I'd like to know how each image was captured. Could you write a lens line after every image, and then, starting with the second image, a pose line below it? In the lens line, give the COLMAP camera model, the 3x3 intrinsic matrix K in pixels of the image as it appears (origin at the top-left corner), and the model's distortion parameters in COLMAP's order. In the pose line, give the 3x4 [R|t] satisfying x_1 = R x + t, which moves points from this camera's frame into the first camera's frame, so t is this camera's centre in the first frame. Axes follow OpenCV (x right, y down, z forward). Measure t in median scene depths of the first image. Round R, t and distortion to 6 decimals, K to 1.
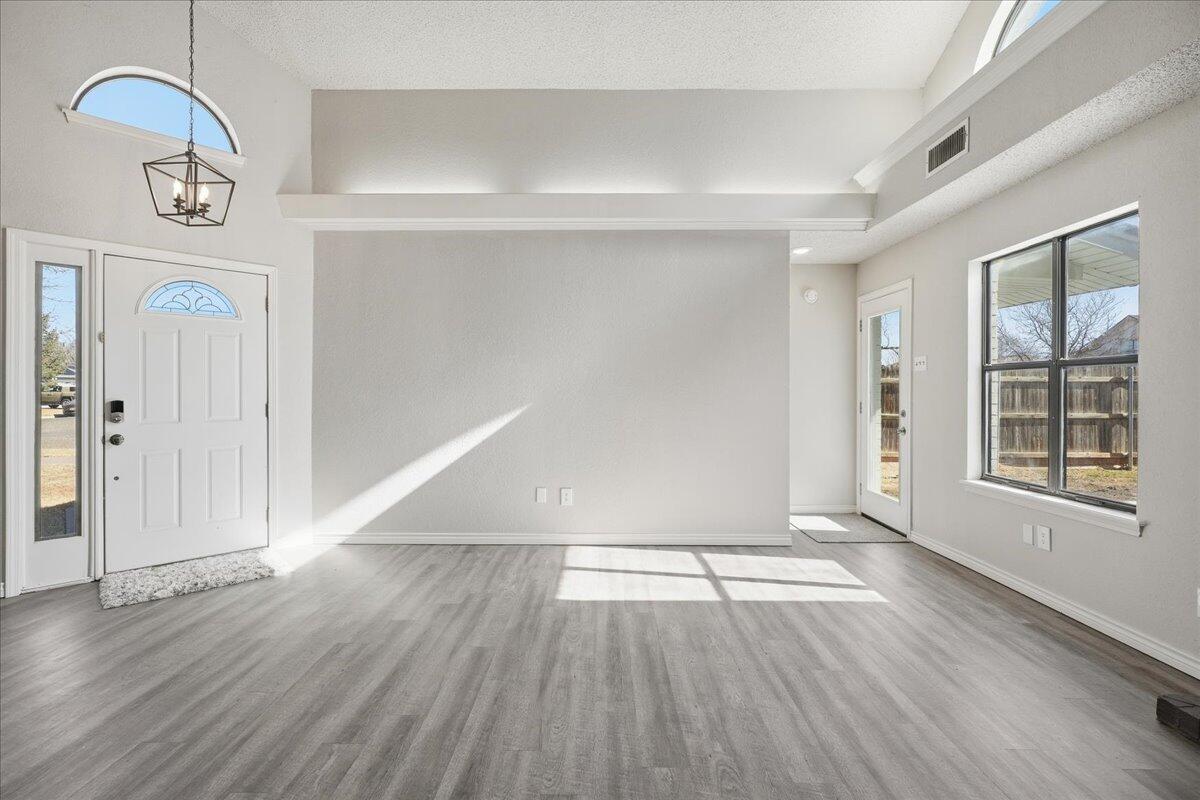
lens RADIAL K [[545.5, 0, 594.6], [0, 545.5, 393.8], [0, 0, 1]] dist [-0.001618, -0.000096]
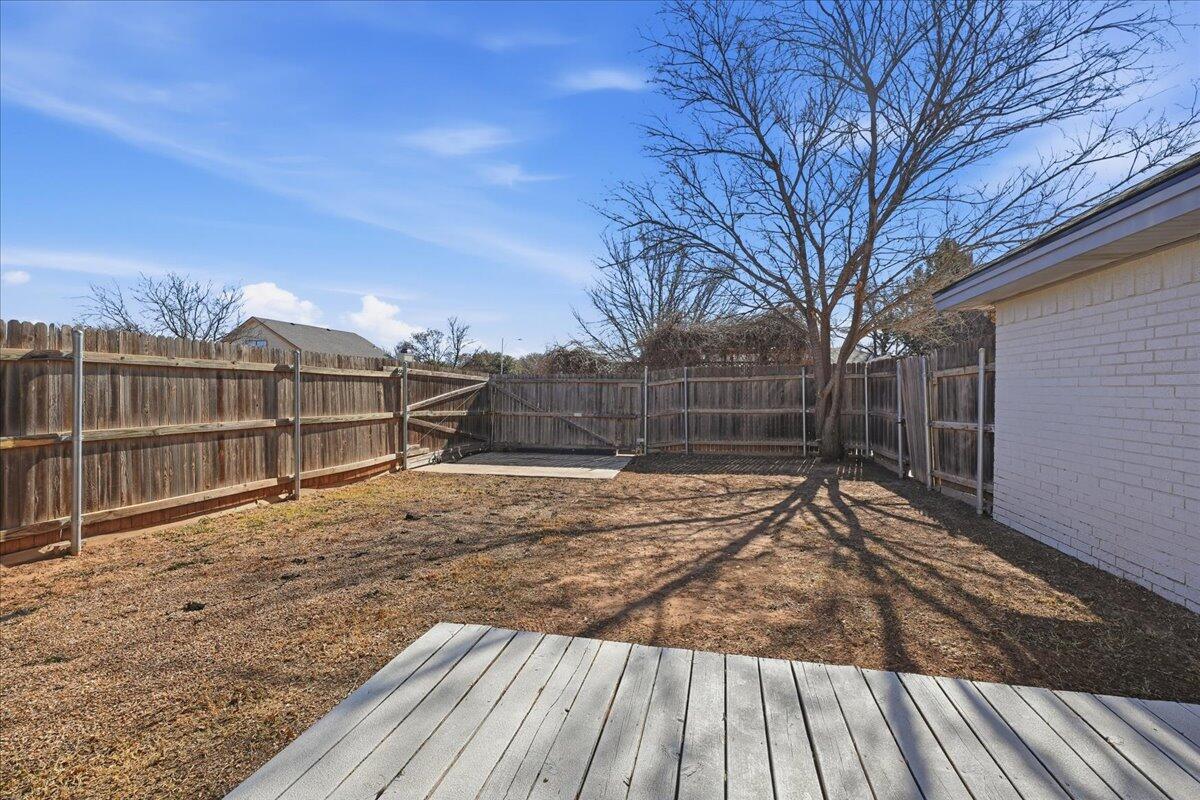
lens RADIAL K [[545.5, 0, 594.6], [0, 545.5, 393.8], [0, 0, 1]] dist [-0.001618, -0.000096]
pose [[0.221413, -0.003538, 0.975174, 0.413840], [-0.000223, 0.999993, 0.003679, 0.003645], [-0.975180, -0.001032, 0.221410, 0.505646]]
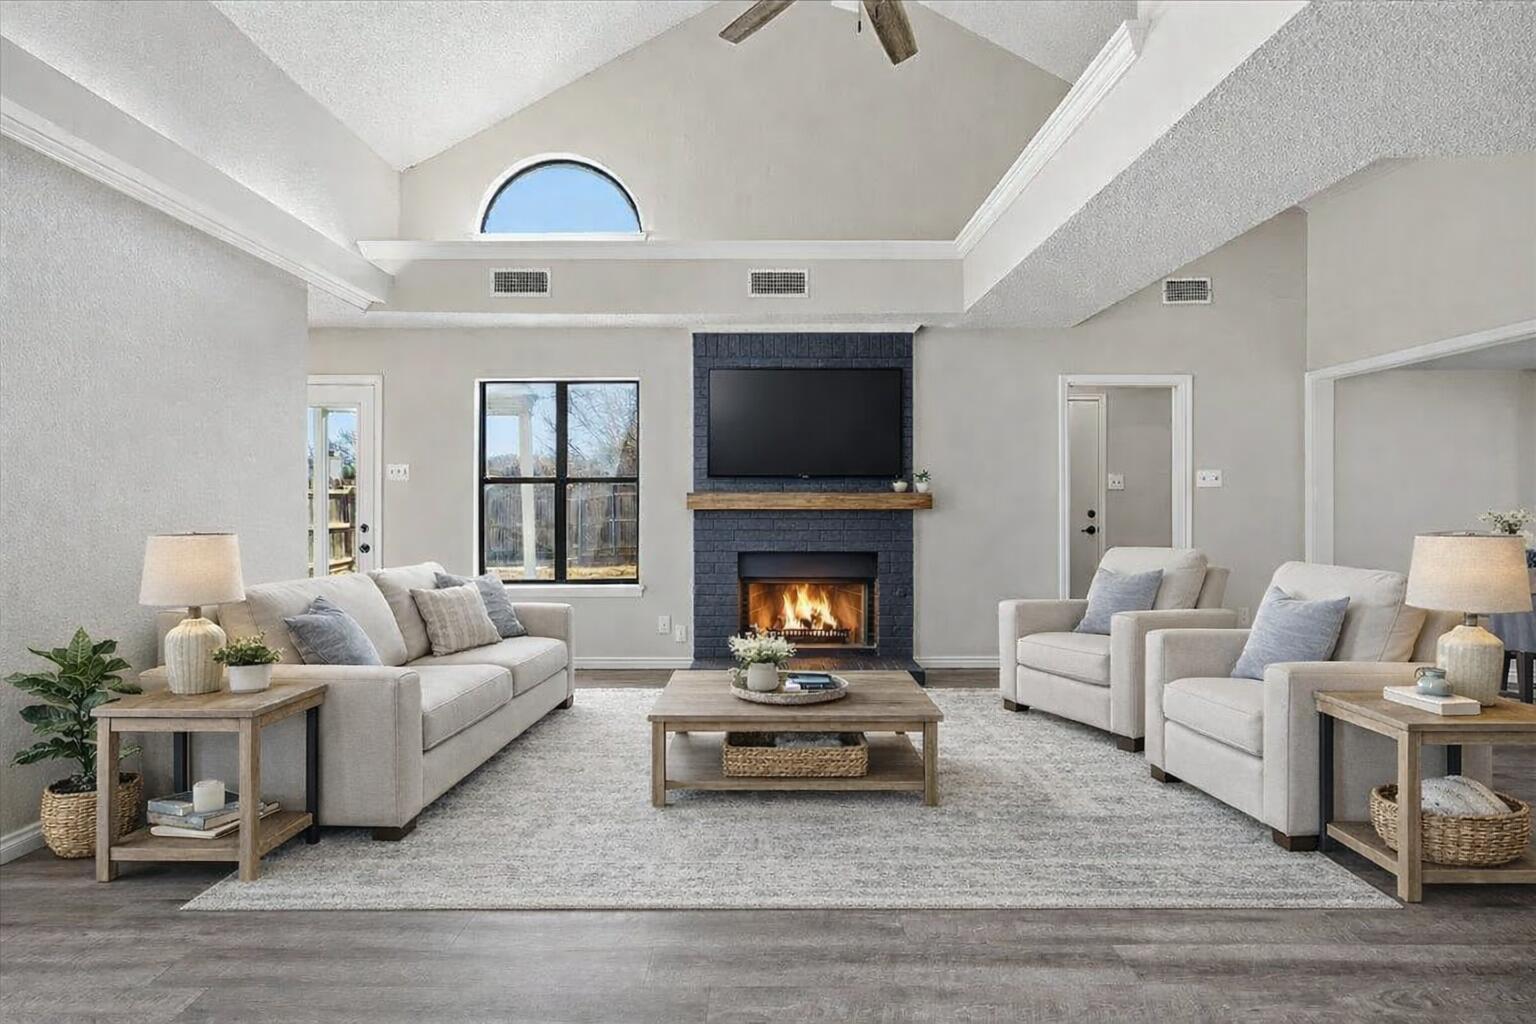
lens RADIAL K [[682.4, 0, 760.9], [0, 682.4, 513.2], [0, 0, 1]] dist [-0.000858, -0.000058]
pose [[-0.015567, -0.018351, 0.999710, -0.250523], [0.007169, 0.999804, 0.018464, -0.001117], [-0.999853, 0.007454, -0.015433, 0.183680]]
